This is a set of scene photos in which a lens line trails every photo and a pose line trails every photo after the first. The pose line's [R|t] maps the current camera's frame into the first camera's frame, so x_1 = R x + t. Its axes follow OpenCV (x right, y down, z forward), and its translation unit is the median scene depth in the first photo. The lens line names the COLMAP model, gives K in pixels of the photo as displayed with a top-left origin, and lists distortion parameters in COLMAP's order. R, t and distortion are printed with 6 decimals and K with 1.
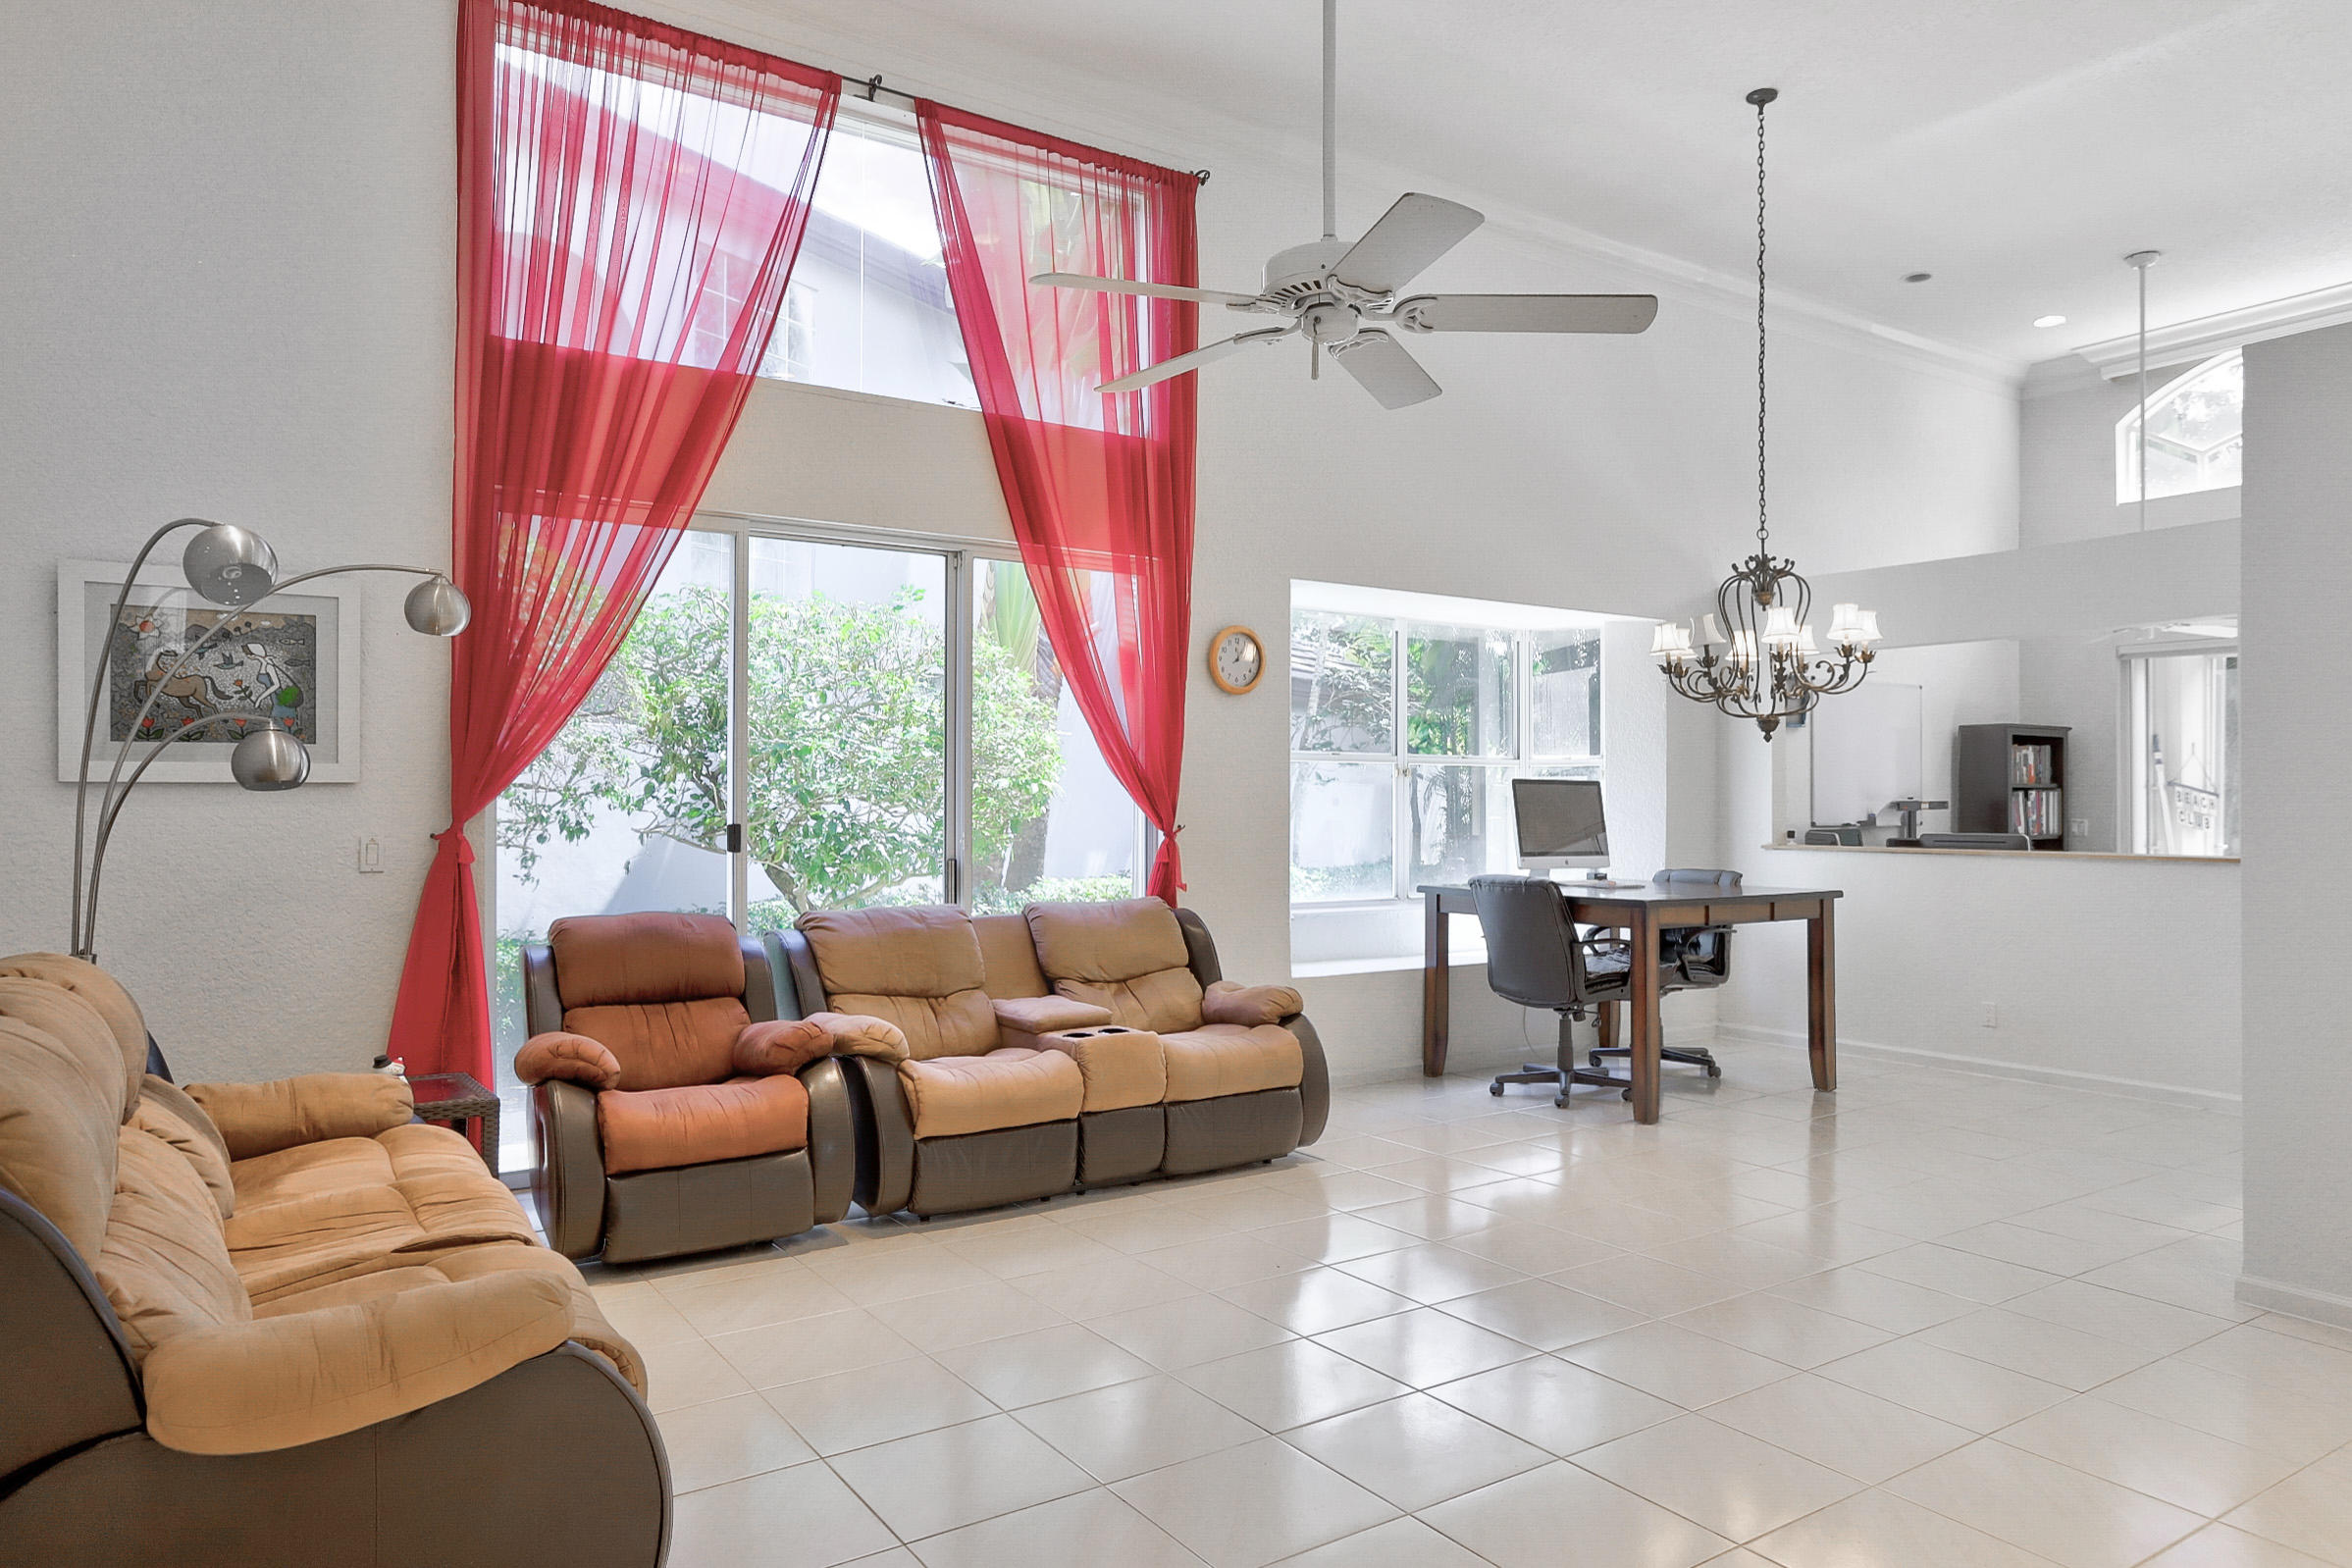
lens RADIAL K [[1475.3, 0, 1165.4], [0, 1475.3, 759.4], [0, 0, 1]] dist [-0.045934, 0.074160]
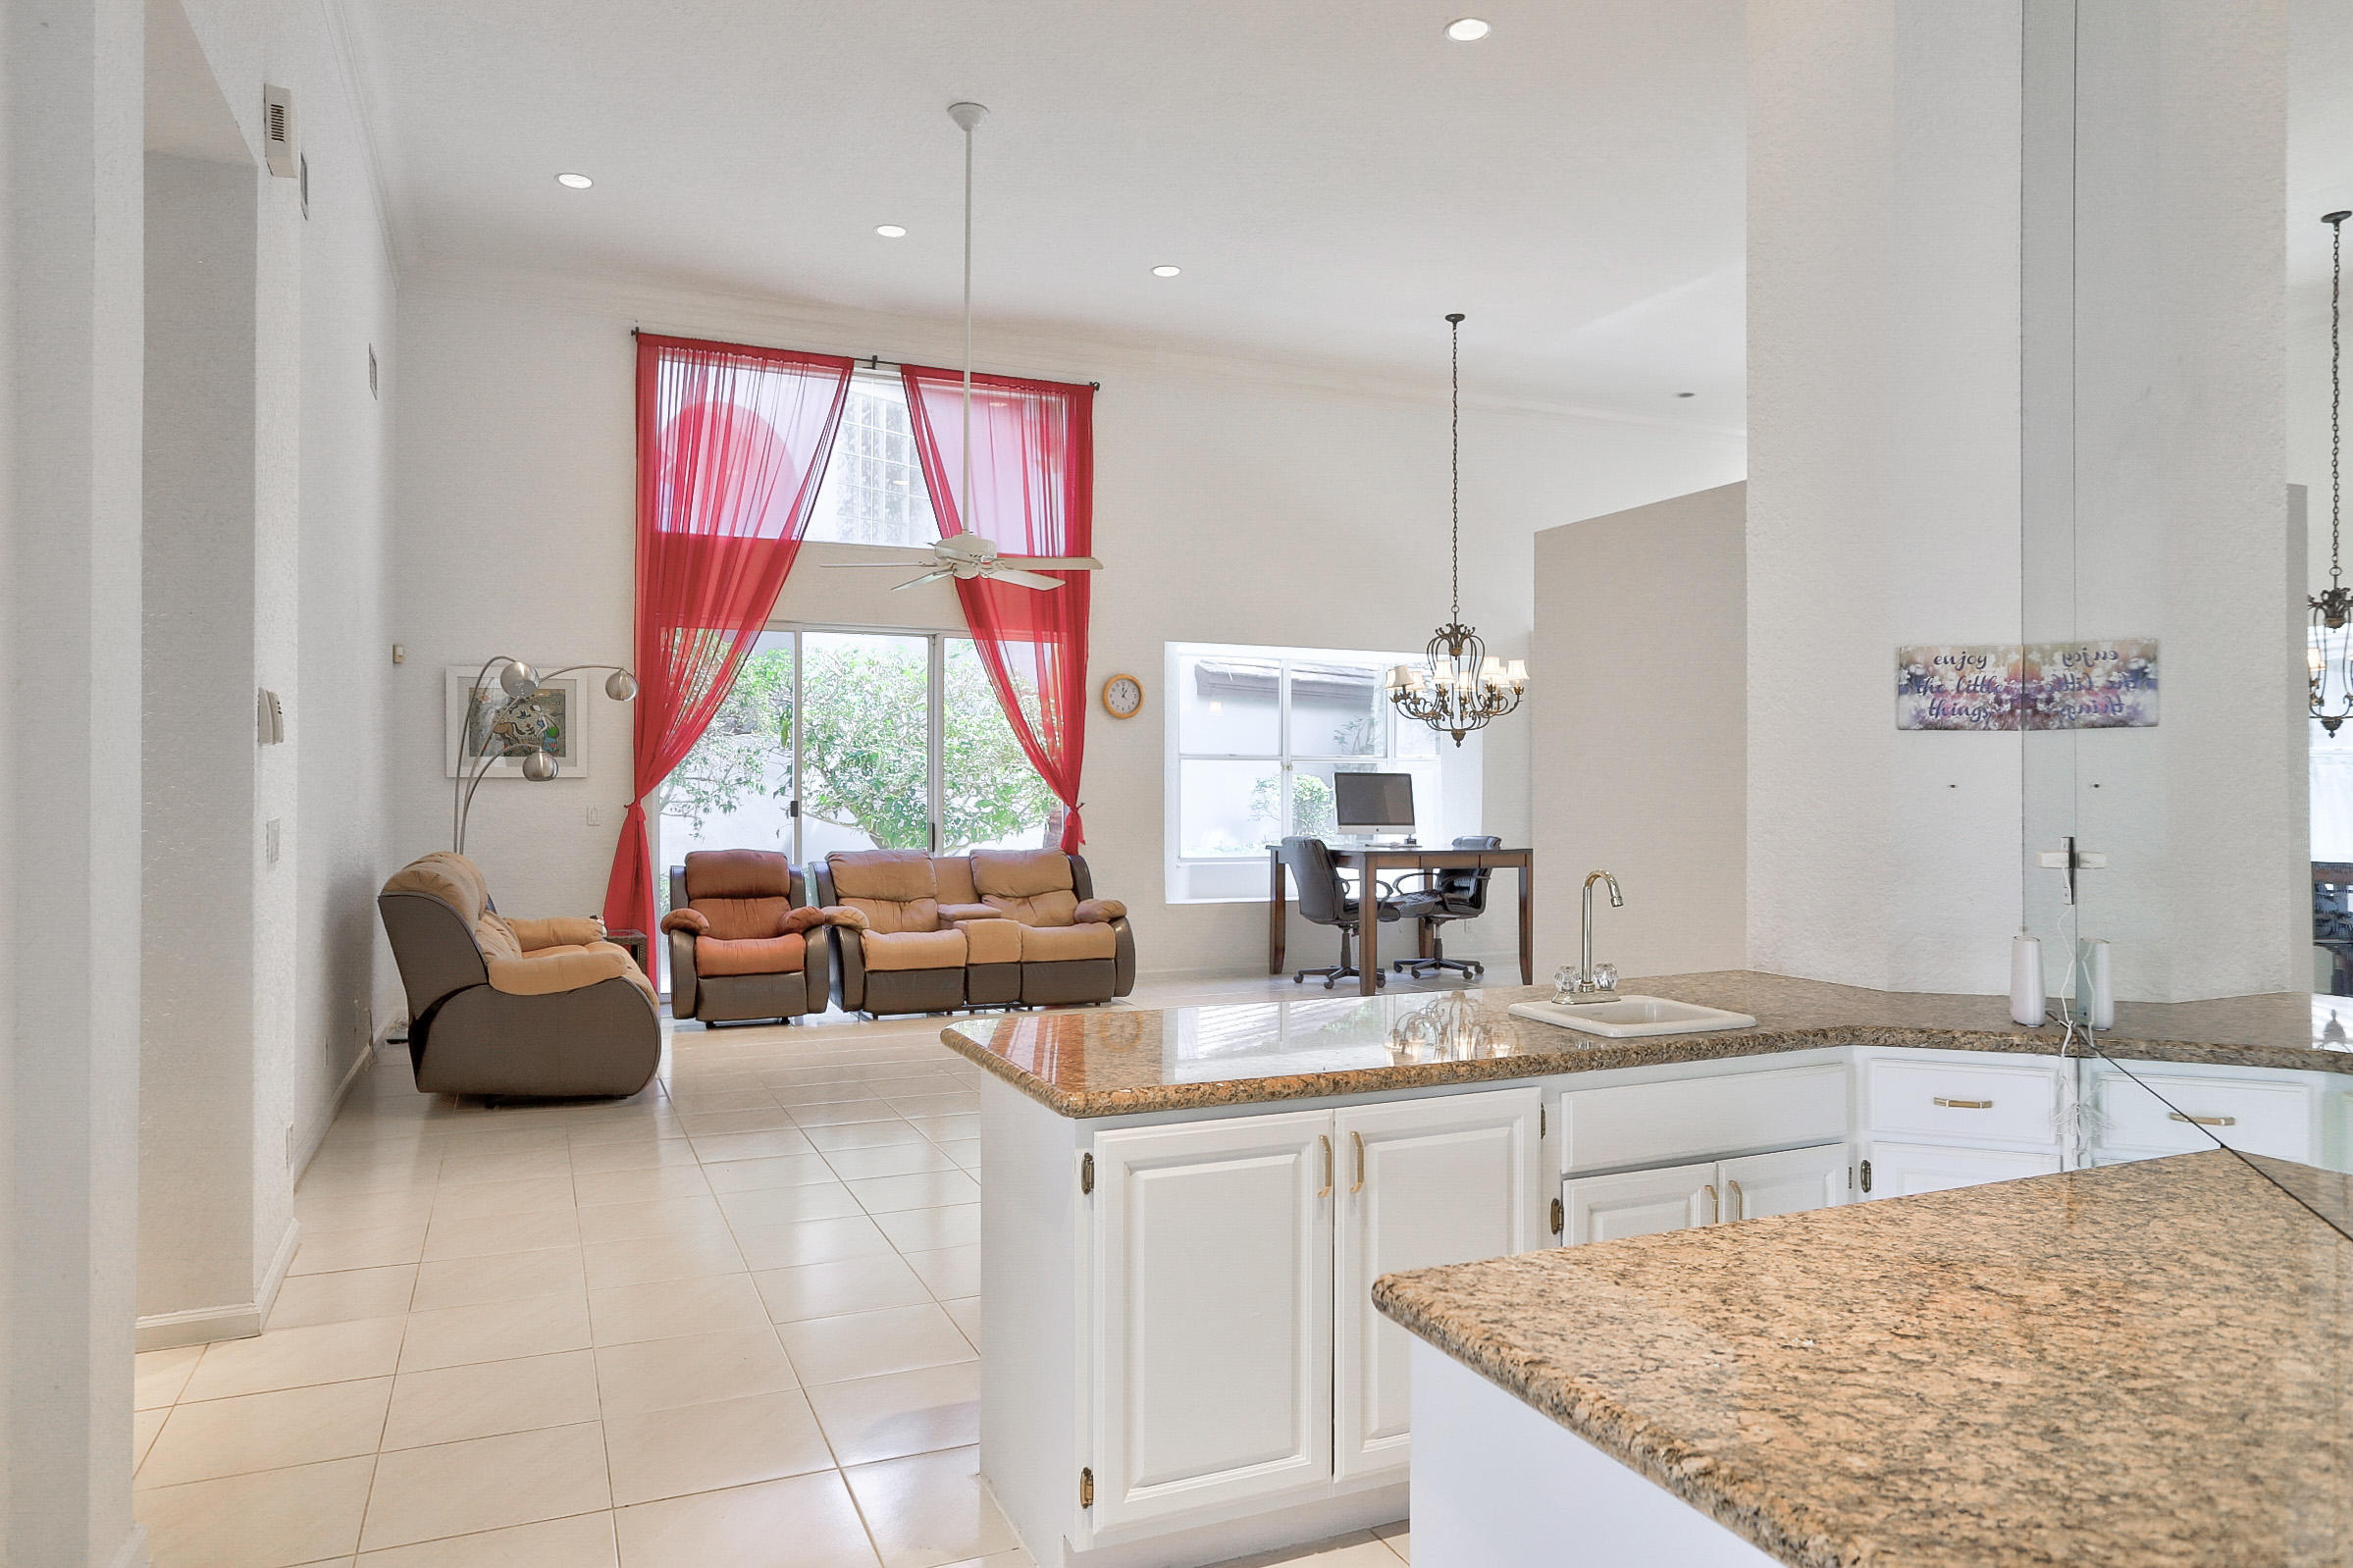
lens RADIAL K [[1475.9, 0, 1165.9], [0, 1475.9, 759.4], [0, 0, 1]] dist [-0.045934, 0.074160]
pose [[0.984989, -0.004903, -0.172549, 0.432943], [0.005842, 0.999971, 0.004934, -0.010339], [0.172520, -0.005867, 0.984989, -0.621788]]
